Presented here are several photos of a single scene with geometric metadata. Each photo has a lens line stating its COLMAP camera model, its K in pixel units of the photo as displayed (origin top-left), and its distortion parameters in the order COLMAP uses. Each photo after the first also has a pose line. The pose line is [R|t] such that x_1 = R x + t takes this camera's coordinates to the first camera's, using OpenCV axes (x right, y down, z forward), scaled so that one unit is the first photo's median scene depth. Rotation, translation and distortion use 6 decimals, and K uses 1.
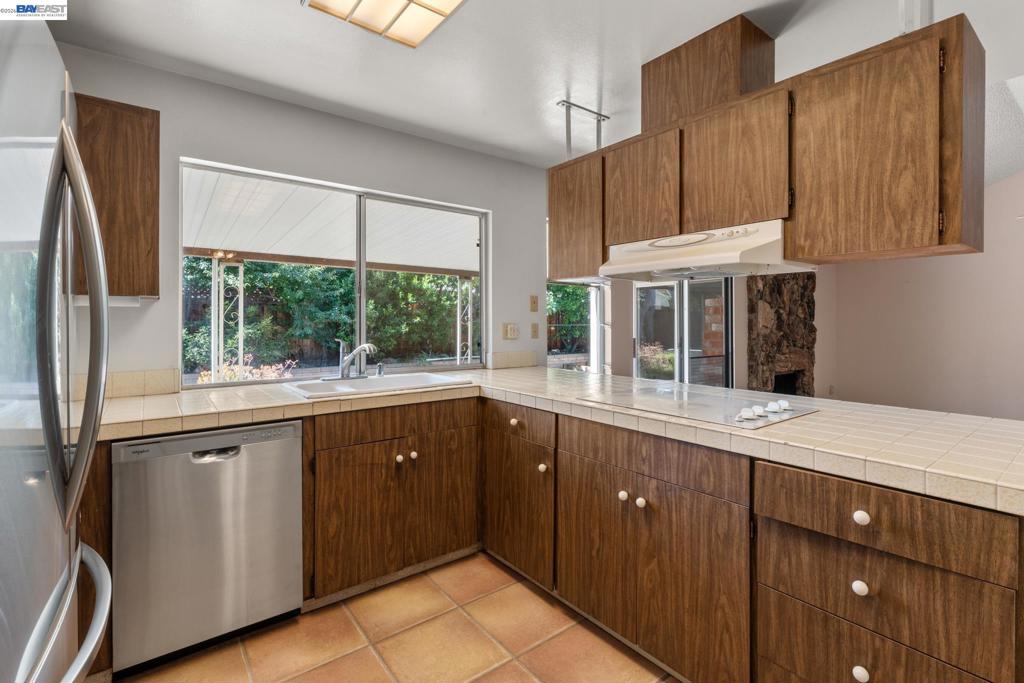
lens RADIAL K [[471.5, 0, 512.8], [0, 471.5, 321.8], [0, 0, 1]] dist [-0.001703, -0.000273]
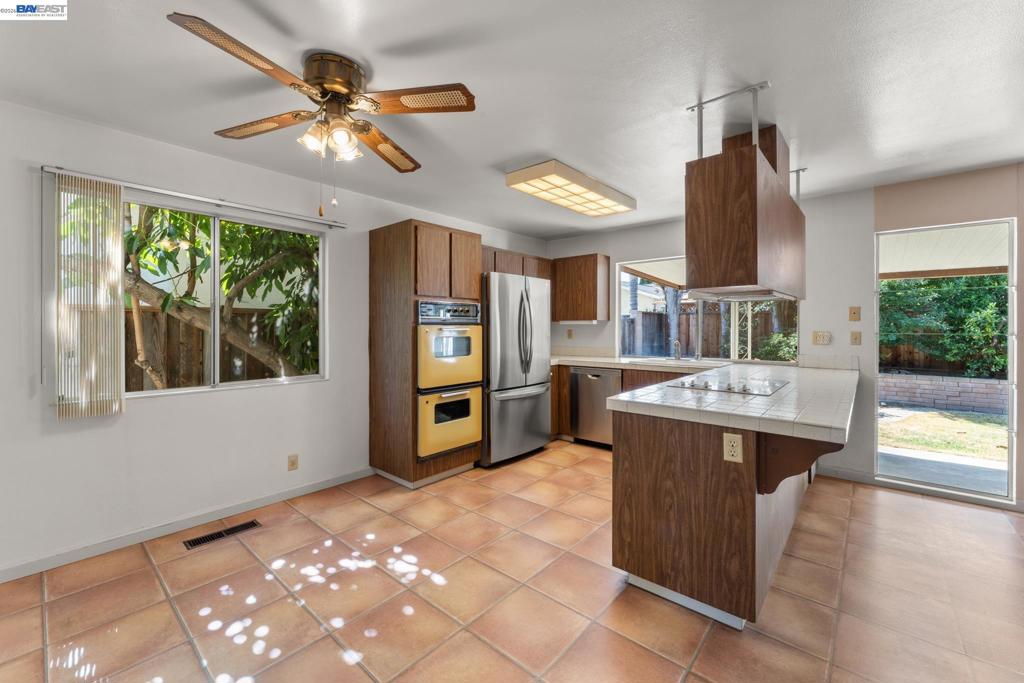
lens RADIAL K [[417.9, 0, 509.7], [0, 417.9, 329.7], [0, 0, 1]] dist [0.000711, 0.000069]
pose [[0.196772, 0.005432, -0.980434, 1.265081], [-0.000733, 0.999985, 0.005393, -0.009146], [0.980449, -0.000343, 0.196773, 0.006307]]
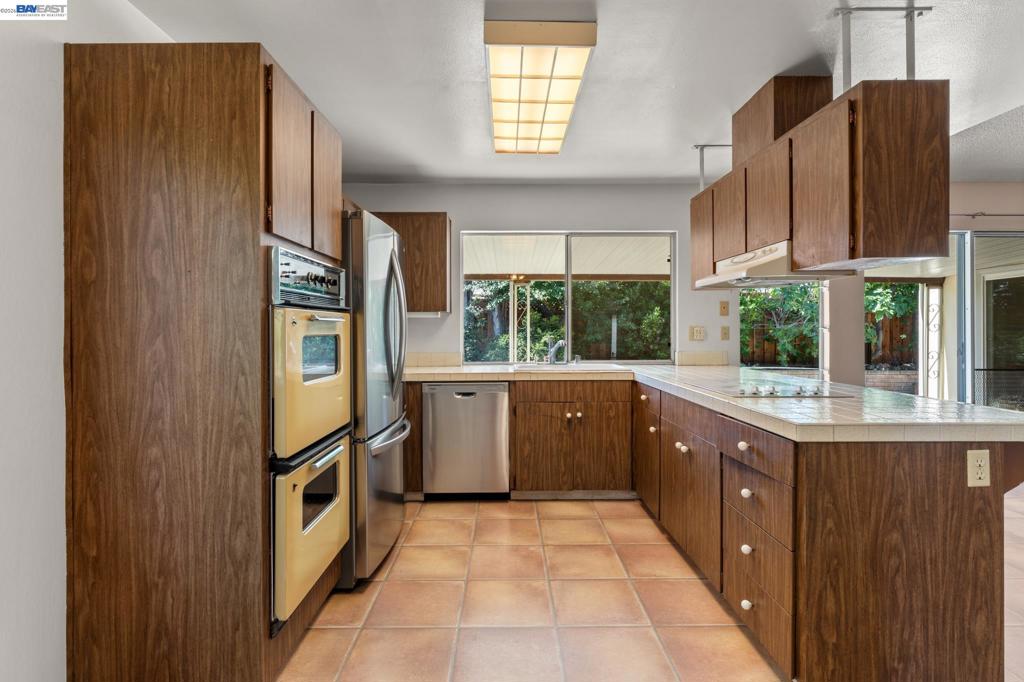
lens RADIAL K [[511.7, 0, 511.3], [0, 511.7, 333.0], [0, 0, 1]] dist [0.000069, 0.000283]
pose [[0.798115, 0.001077, -0.602504, 0.544850], [0.002312, 0.999986, 0.004850, 0.017352], [0.602500, -0.005264, 0.798101, -0.375968]]
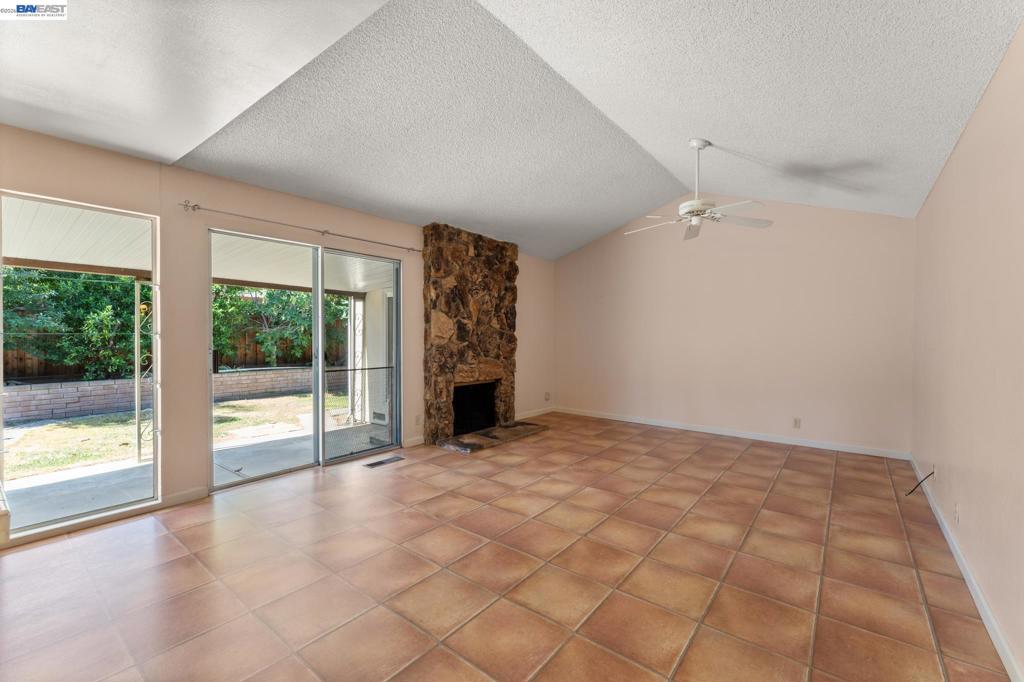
lens RADIAL K [[433.8, 0, 511.6], [0, 433.8, 338.4], [0, 0, 1]] dist [-0.000584, -0.000117]
pose [[0.968752, 0.000983, 0.248030, 1.041126], [-0.004184, 0.999915, 0.012380, 0.004580], [-0.247997, -0.013030, 0.968673, 0.209697]]
